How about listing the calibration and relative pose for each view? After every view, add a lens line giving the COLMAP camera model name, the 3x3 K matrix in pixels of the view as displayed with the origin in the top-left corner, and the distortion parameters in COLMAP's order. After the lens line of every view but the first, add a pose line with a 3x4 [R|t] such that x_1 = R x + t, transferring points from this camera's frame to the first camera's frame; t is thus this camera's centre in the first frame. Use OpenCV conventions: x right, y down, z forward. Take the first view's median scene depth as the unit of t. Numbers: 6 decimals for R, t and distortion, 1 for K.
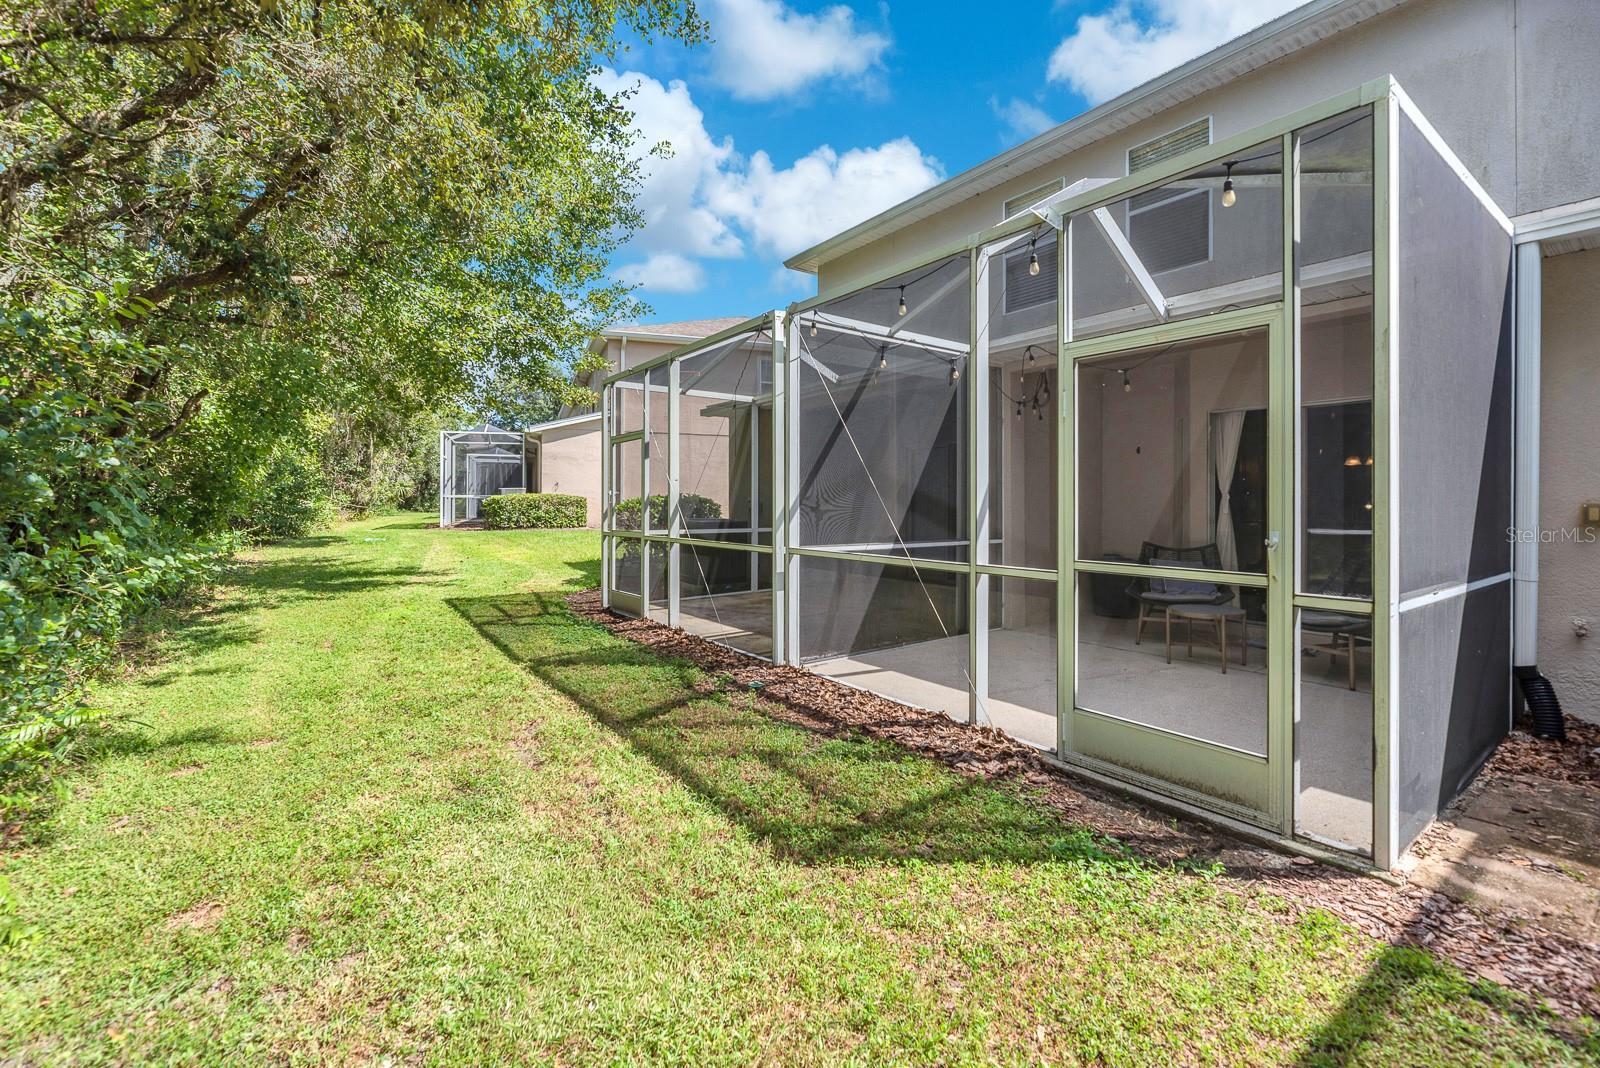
lens RADIAL K [[678.2, 0, 765.6], [0, 678.2, 497.7], [0, 0, 1]] dist [-0.000247, -0.000037]
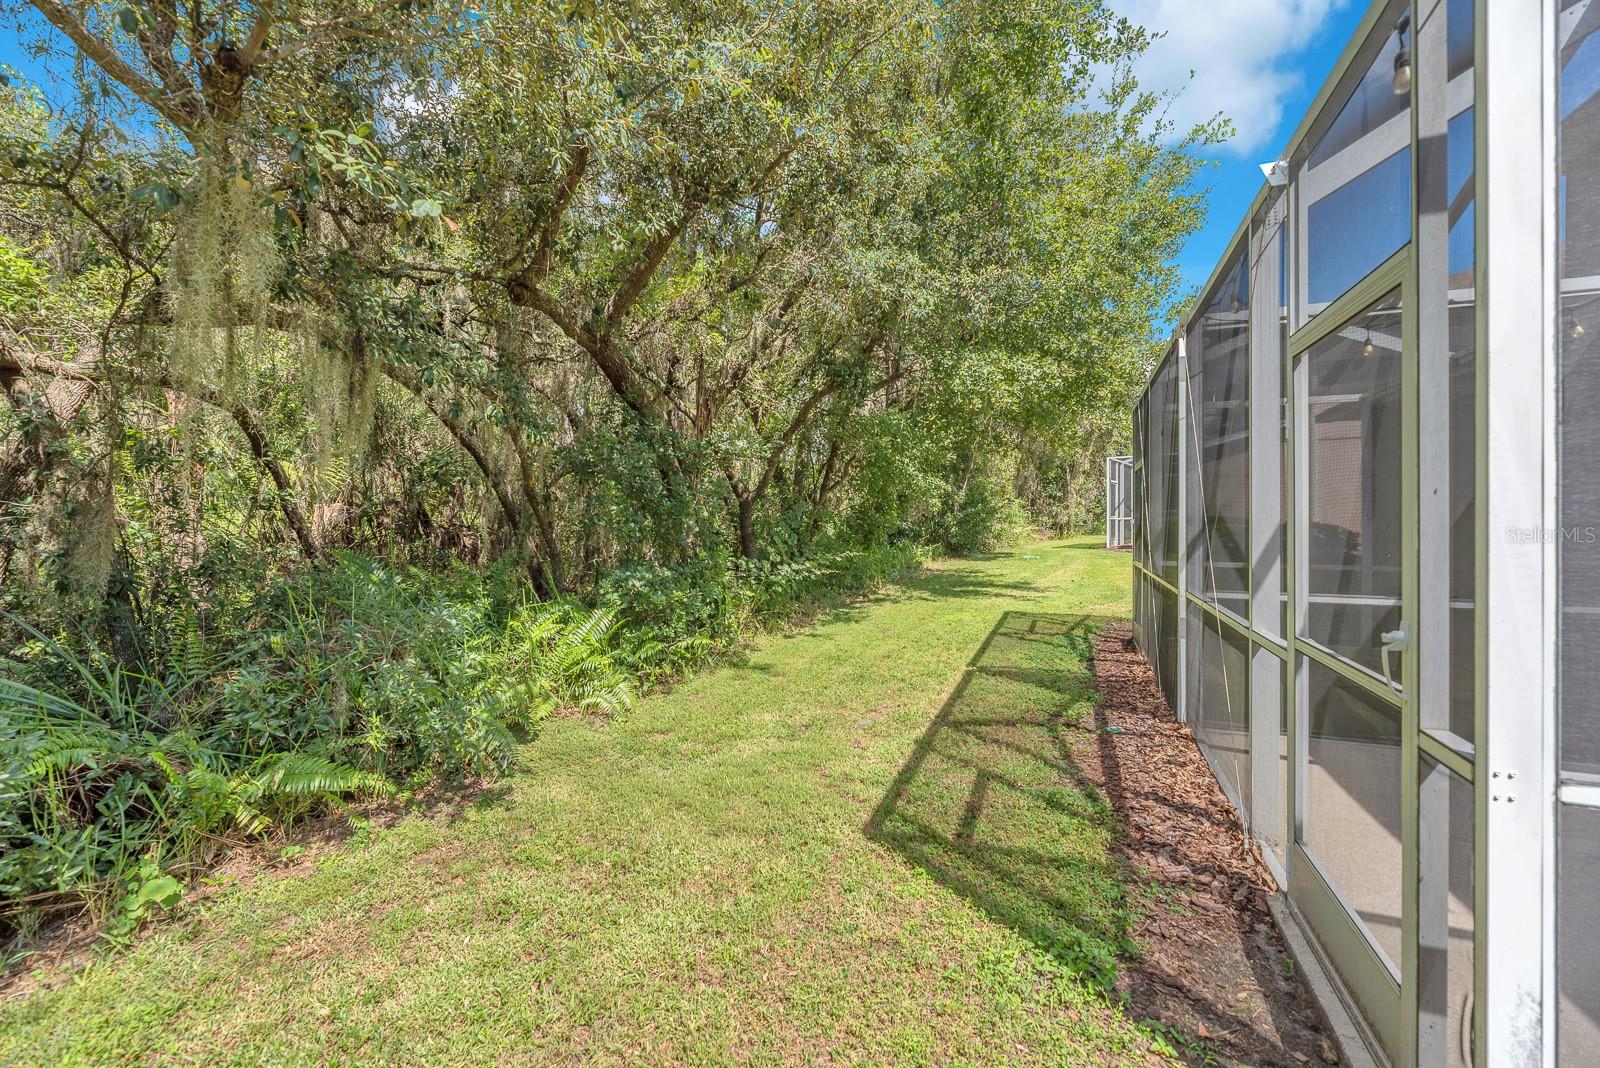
lens RADIAL K [[666.6, 0, 794.8], [0, 666.6, 520.5], [0, 0, 1]] dist [-0.000396, -0.000064]
pose [[0.538830, 0.000707, -0.842414, 0.675022], [0.004983, 0.999979, 0.004027, -0.030883], [0.842400, -0.006368, 0.538815, 0.152737]]
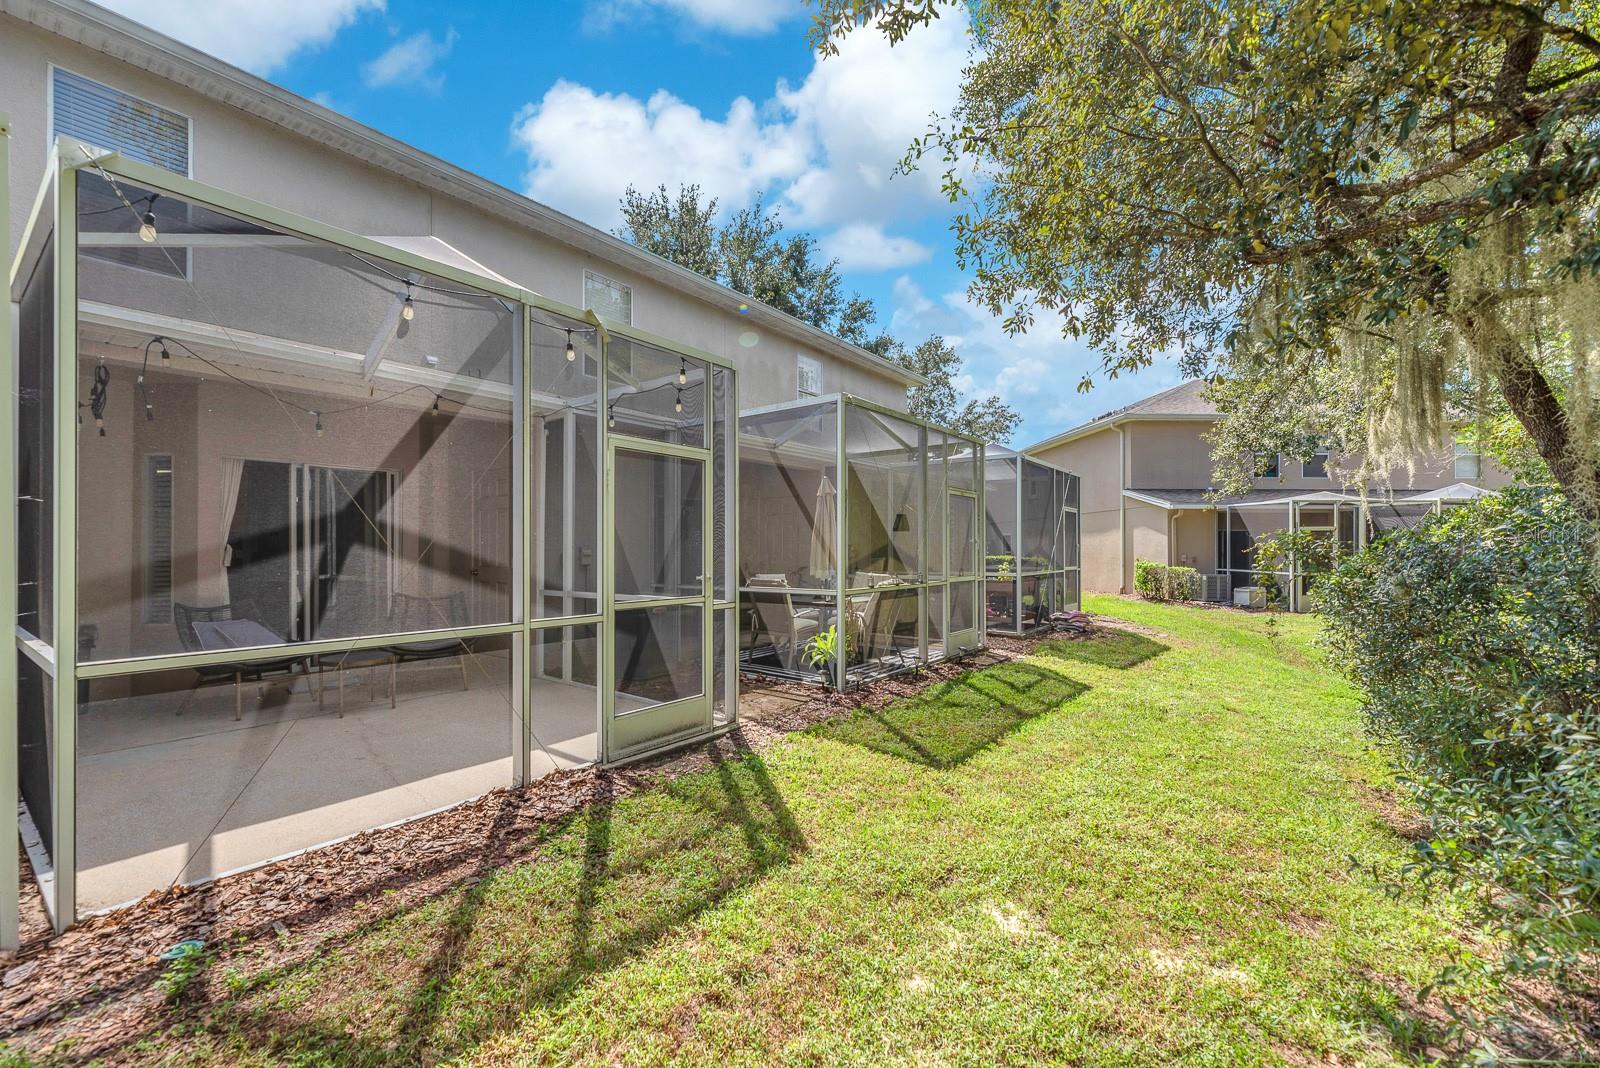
lens RADIAL K [[665.4, 0, 798.9], [0, 665.4, 549.0], [0, 0, 1]] dist [-0.000010, 0.000040]
pose [[-0.308210, 0.003354, 0.951312, -0.746219], [0.001956, 0.999994, -0.002892, -0.001131], [-0.951316, 0.000970, -0.308215, 0.935120]]
